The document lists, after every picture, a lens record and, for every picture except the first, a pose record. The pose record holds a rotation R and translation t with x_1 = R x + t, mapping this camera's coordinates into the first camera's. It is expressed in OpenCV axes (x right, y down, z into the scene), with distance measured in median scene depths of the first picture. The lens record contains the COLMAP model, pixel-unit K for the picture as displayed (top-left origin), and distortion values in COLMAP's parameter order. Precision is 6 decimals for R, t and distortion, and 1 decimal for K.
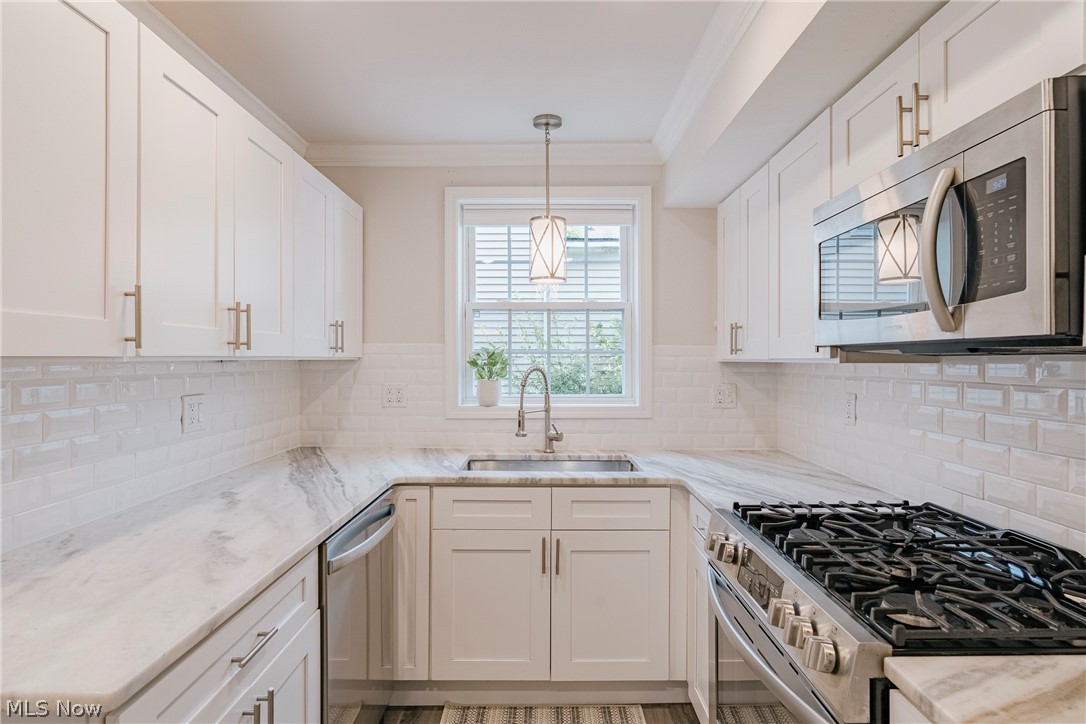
lens RADIAL K [[558.8, 0, 543.0], [0, 558.8, 362.0], [0, 0, 1]] dist [-0.003706, -0.000080]
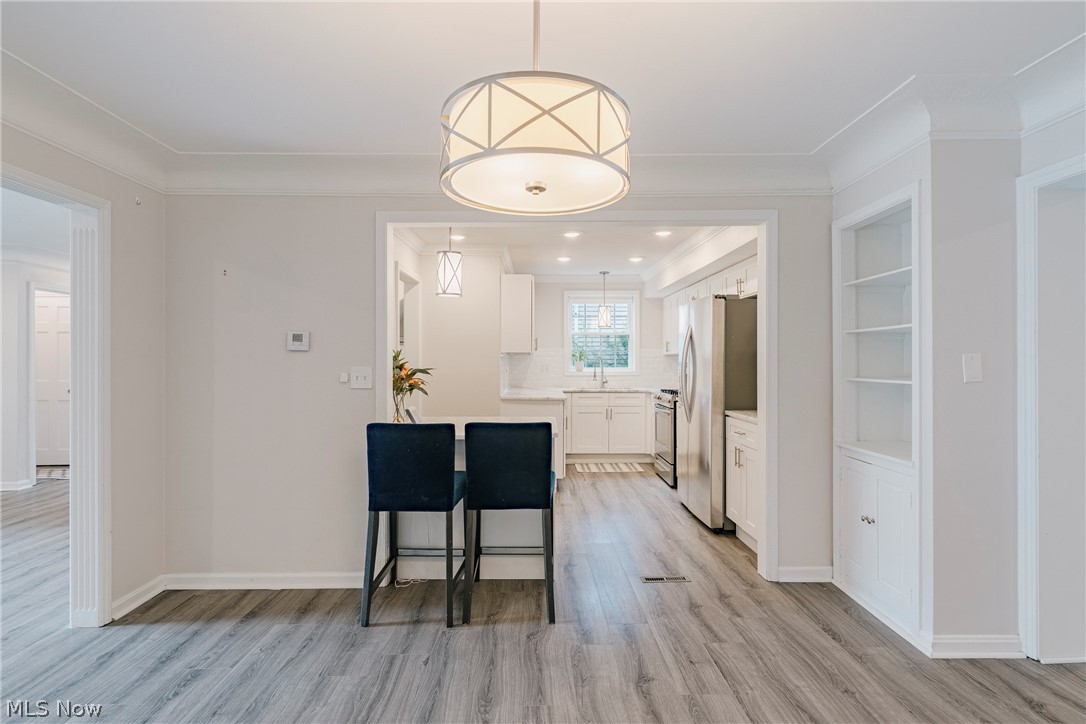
lens RADIAL K [[558.8, 0, 543.0], [0, 558.8, 362.0], [0, 0, 1]] dist [-0.003706, -0.000080]
pose [[0.999801, -0.000038, 0.019960, -0.373026], [0.000066, 0.999999, -0.001407, 0.042538], [-0.019960, 0.001408, 0.999800, -1.926525]]
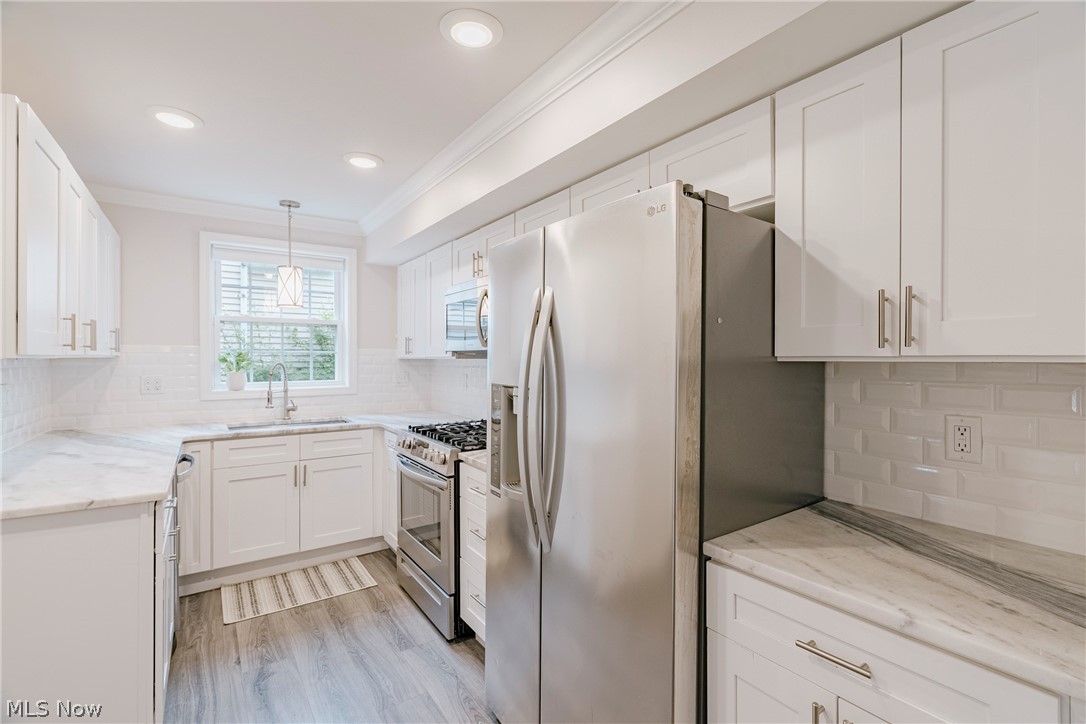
lens RADIAL K [[494.7, 0, 543.8], [0, 494.7, 360.0], [0, 0, 1]] dist [-0.005642, -0.000322]
pose [[0.821664, -0.002515, 0.569967, -0.194548], [0.002630, 0.999996, 0.000620, 0.003847], [-0.569966, 0.000990, 0.821667, -0.529198]]
